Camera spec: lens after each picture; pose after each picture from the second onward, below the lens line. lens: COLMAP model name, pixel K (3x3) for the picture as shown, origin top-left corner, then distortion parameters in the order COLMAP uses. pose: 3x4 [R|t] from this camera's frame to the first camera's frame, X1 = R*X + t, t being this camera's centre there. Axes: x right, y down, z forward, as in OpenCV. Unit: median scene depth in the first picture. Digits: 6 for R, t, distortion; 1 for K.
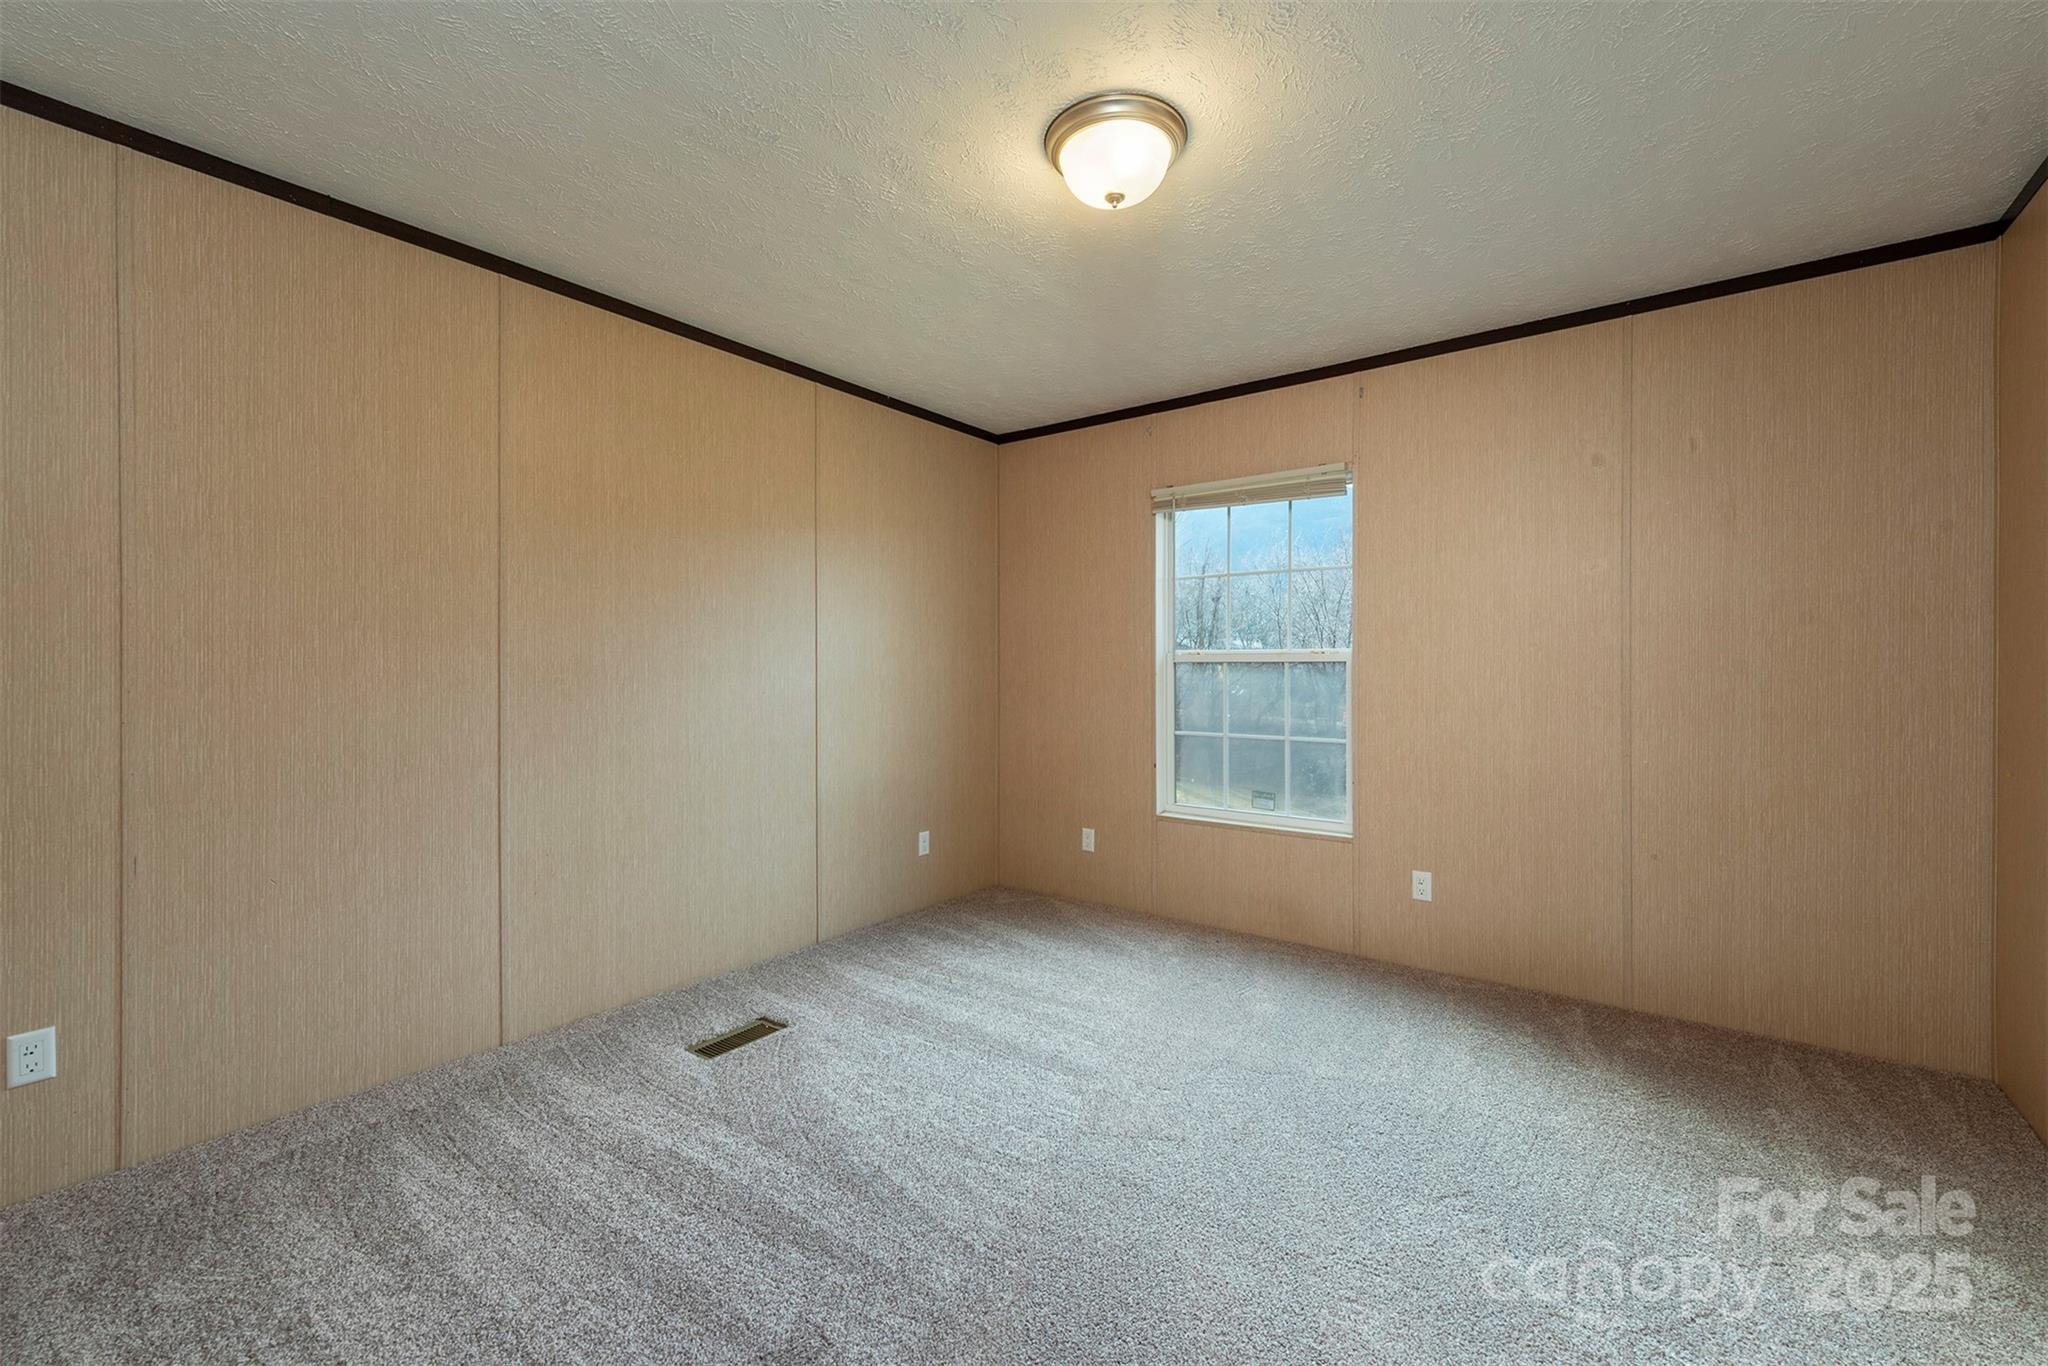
lens RADIAL K [[869.4, 0, 1025.3], [0, 869.4, 675.7], [0, 0, 1]] dist [0.022868, -0.000060]
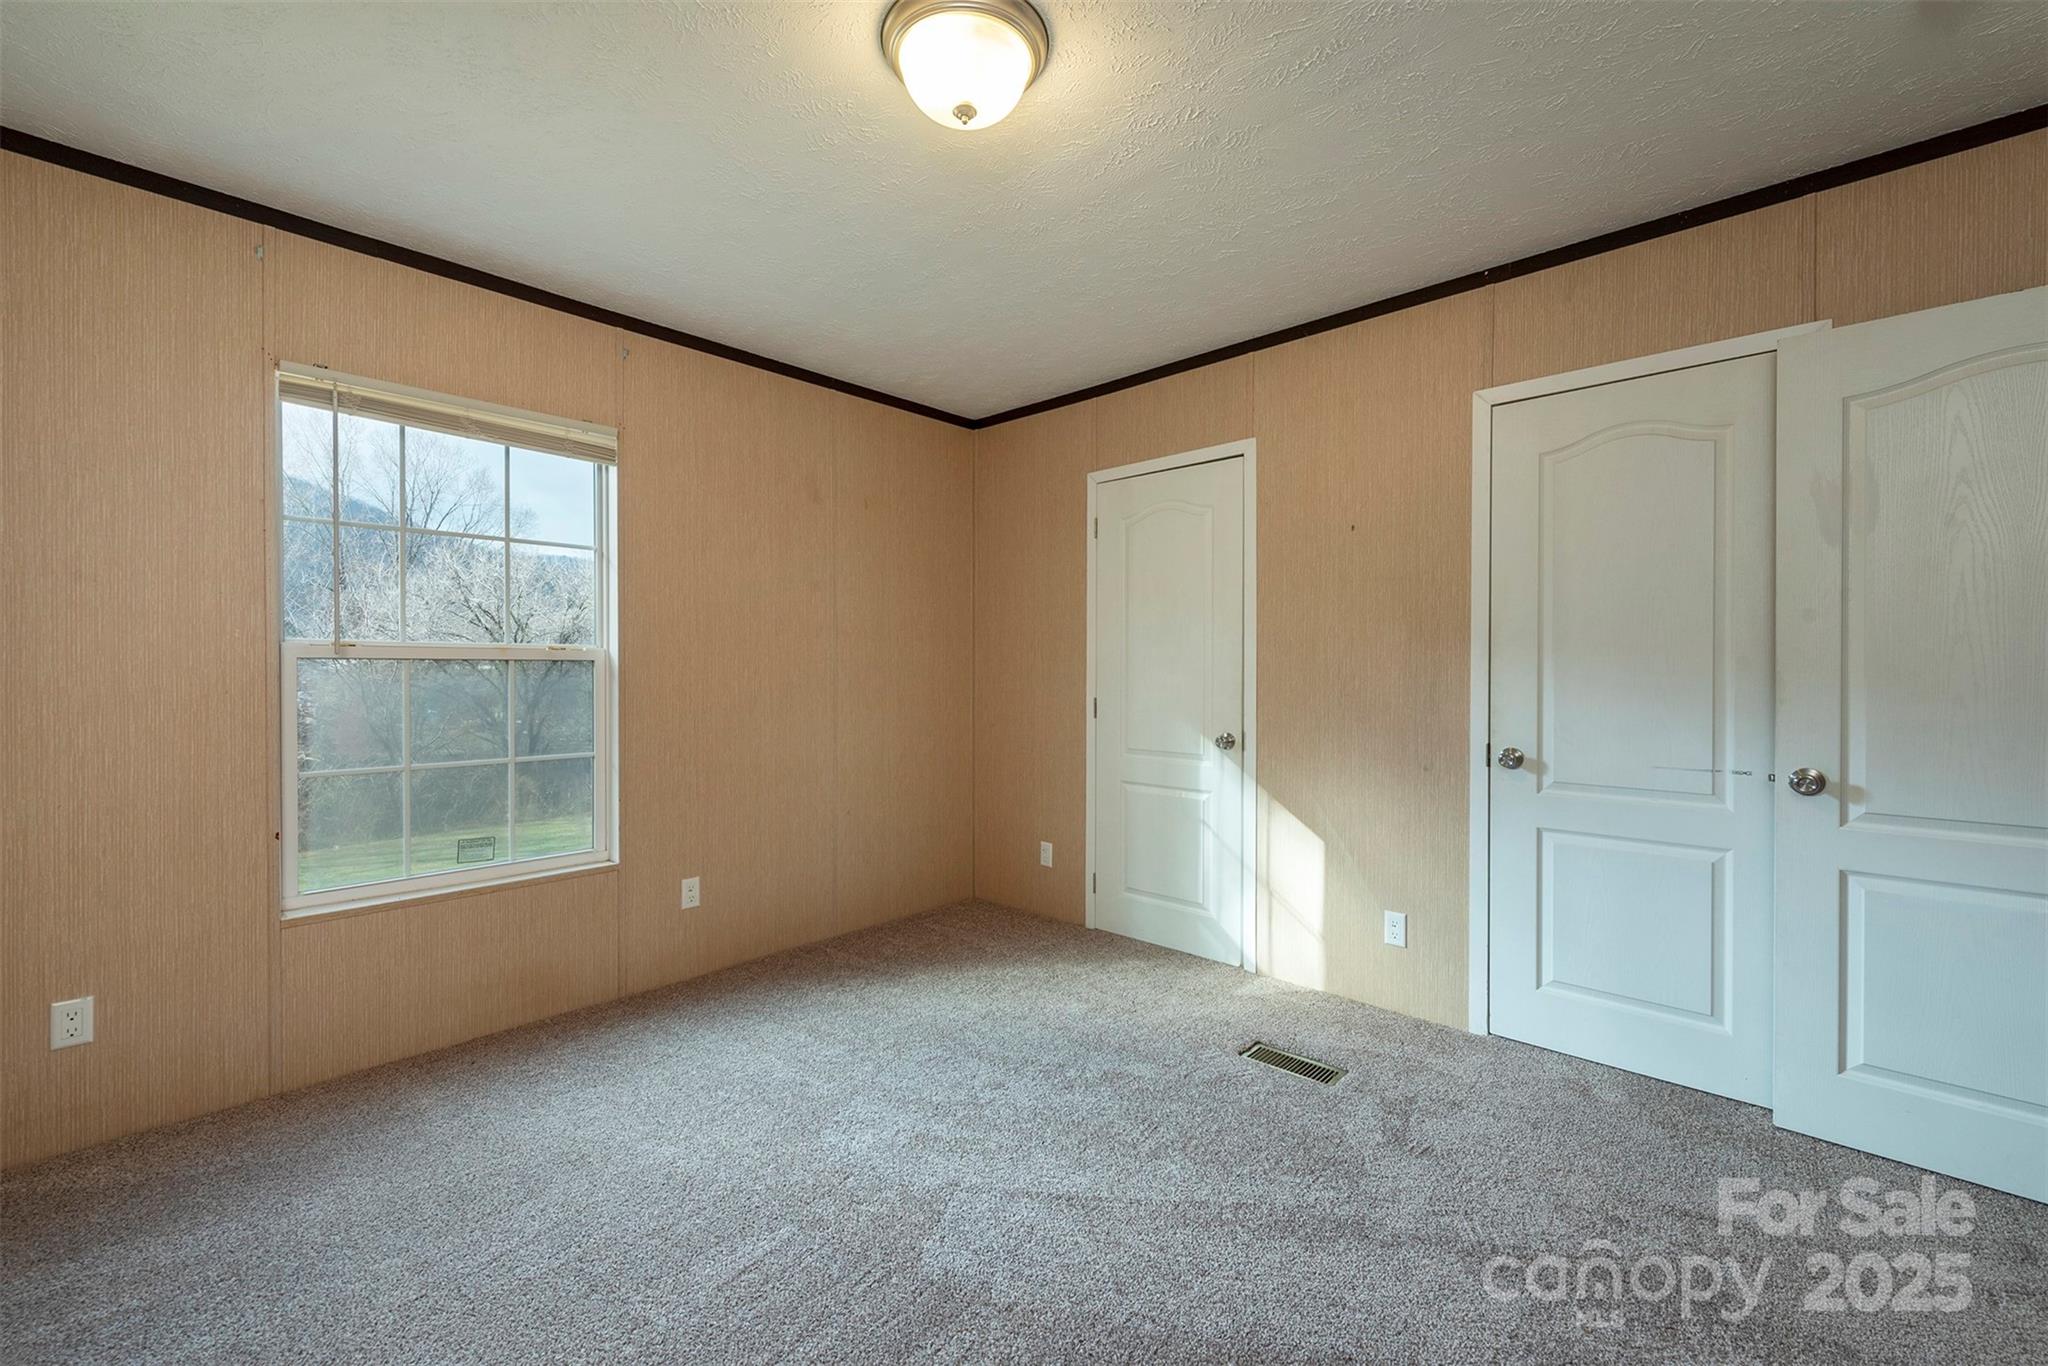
lens RADIAL K [[869.4, 0, 1025.3], [0, 869.4, 675.7], [0, 0, 1]] dist [0.022868, -0.000060]
pose [[0.073290, -0.004427, 0.997301, -0.470817], [0.010190, 0.999941, 0.003690, 0.000469], [-0.997259, 0.009892, 0.073330, 0.544667]]
